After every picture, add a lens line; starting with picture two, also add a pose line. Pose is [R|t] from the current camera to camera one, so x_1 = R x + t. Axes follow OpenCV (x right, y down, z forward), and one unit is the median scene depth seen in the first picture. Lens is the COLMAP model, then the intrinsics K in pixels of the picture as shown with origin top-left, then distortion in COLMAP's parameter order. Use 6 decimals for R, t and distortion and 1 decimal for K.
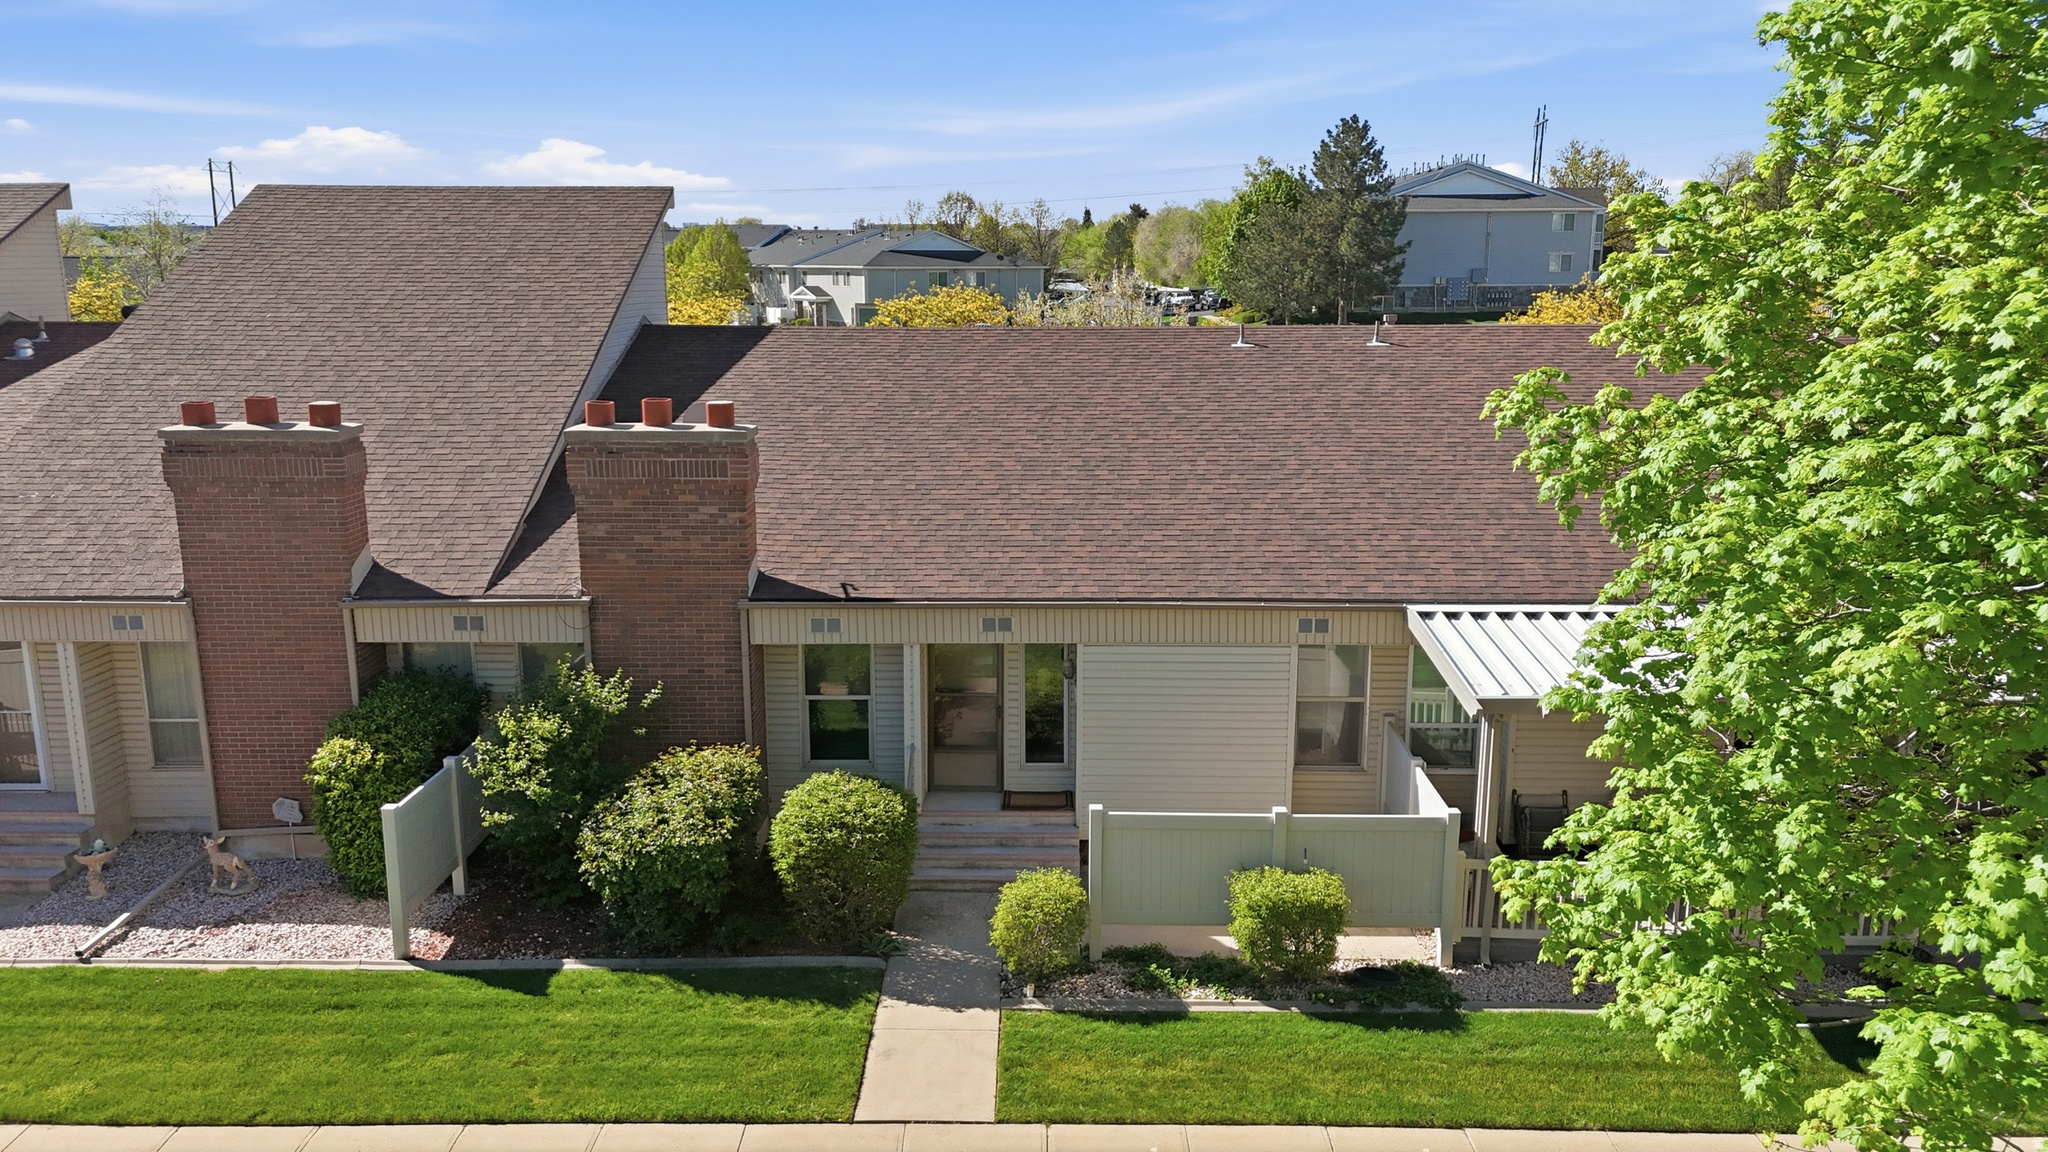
lens RADIAL K [[1504.5, 0, 1023.9], [0, 1504.5, 575.5], [0, 0, 1]] dist [0.078887, -0.067482]
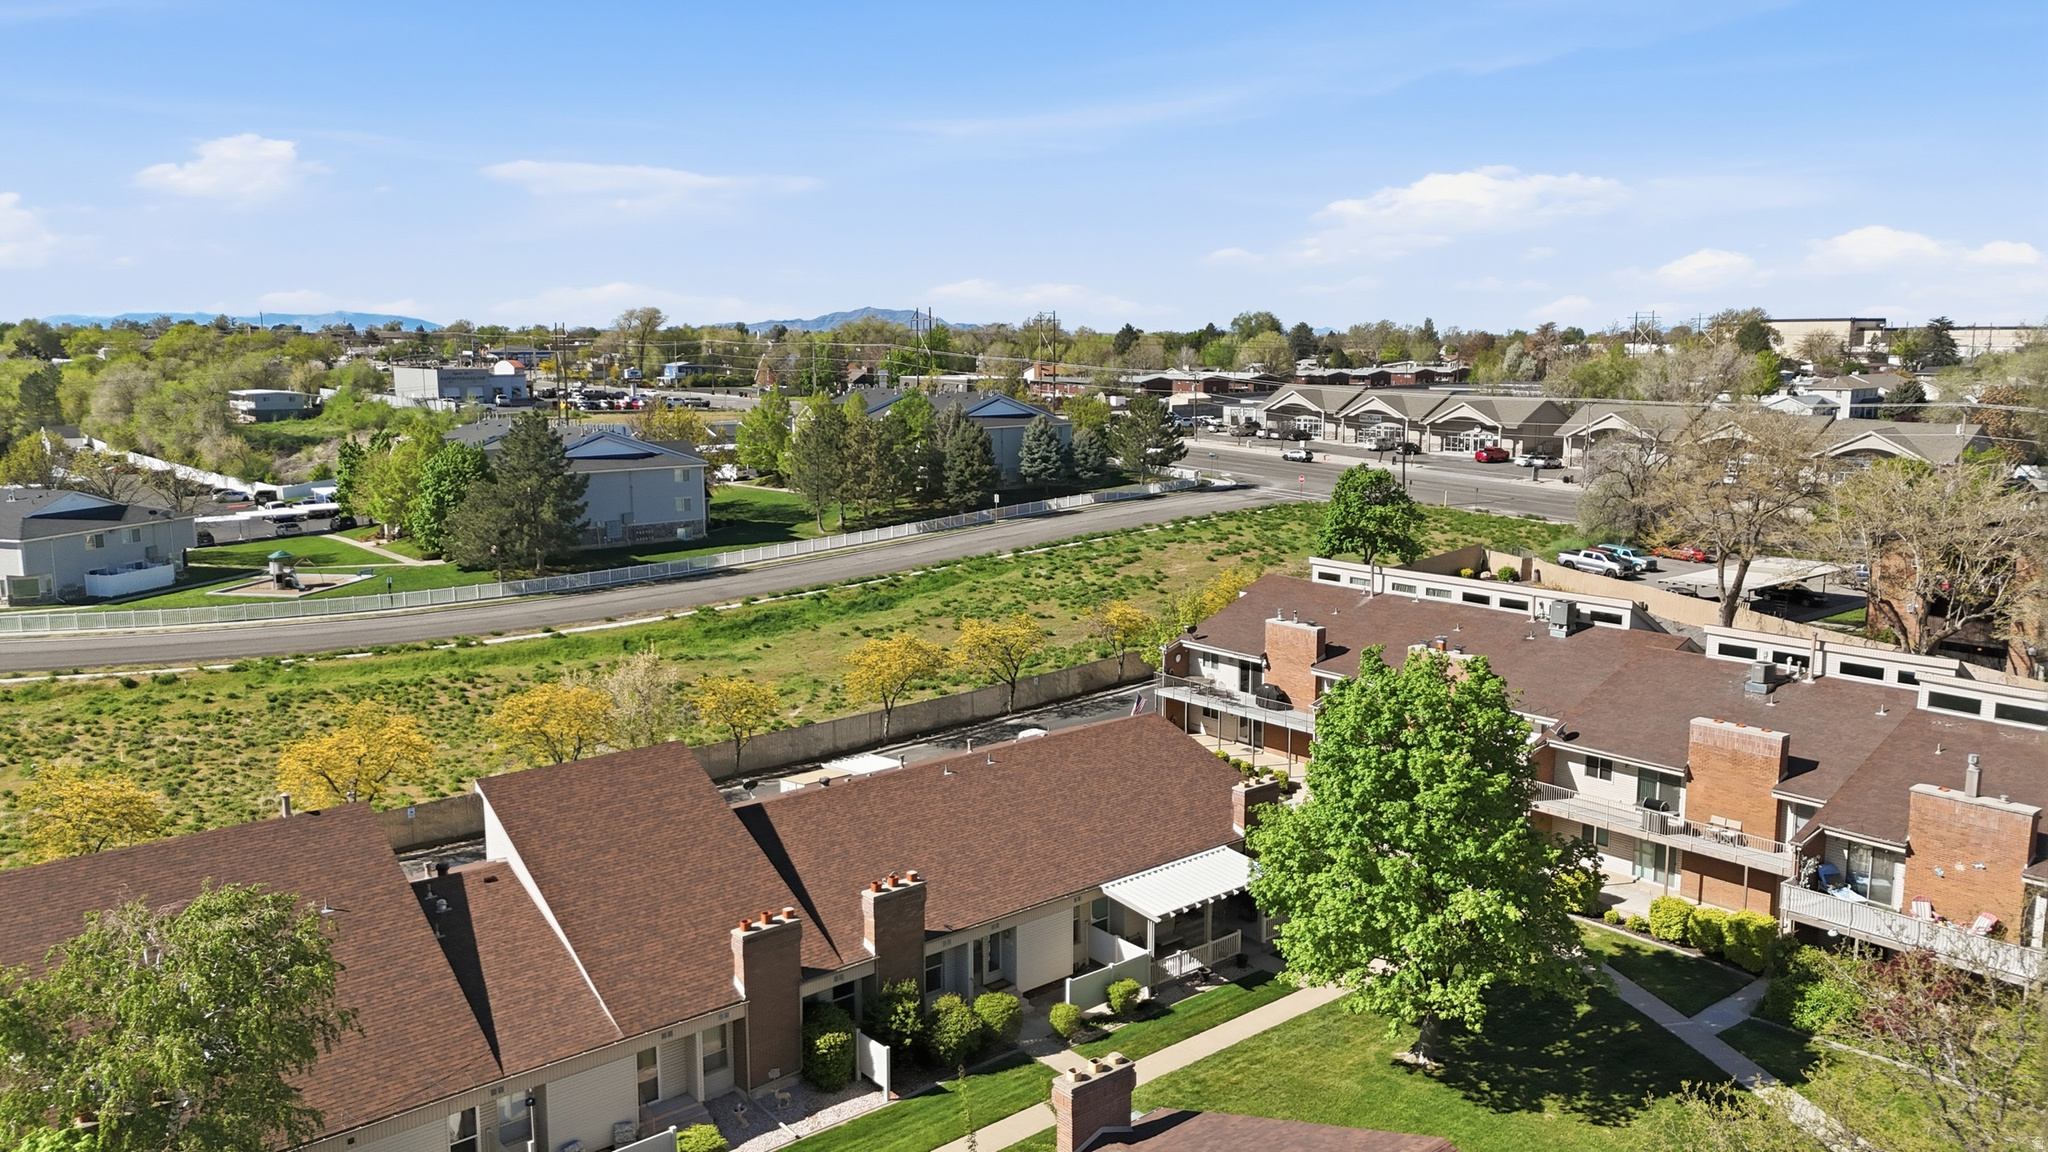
lens RADIAL K [[1504.5, 0, 1025.4], [0, 1504.5, 575.6], [0, 0, 1]] dist [0.078887, -0.067482]
pose [[0.760623, -0.107851, 0.640173, -1.740187], [0.142066, 0.989855, -0.002033, -0.614574], [-0.633459, 0.092493, 0.768228, -1.300804]]
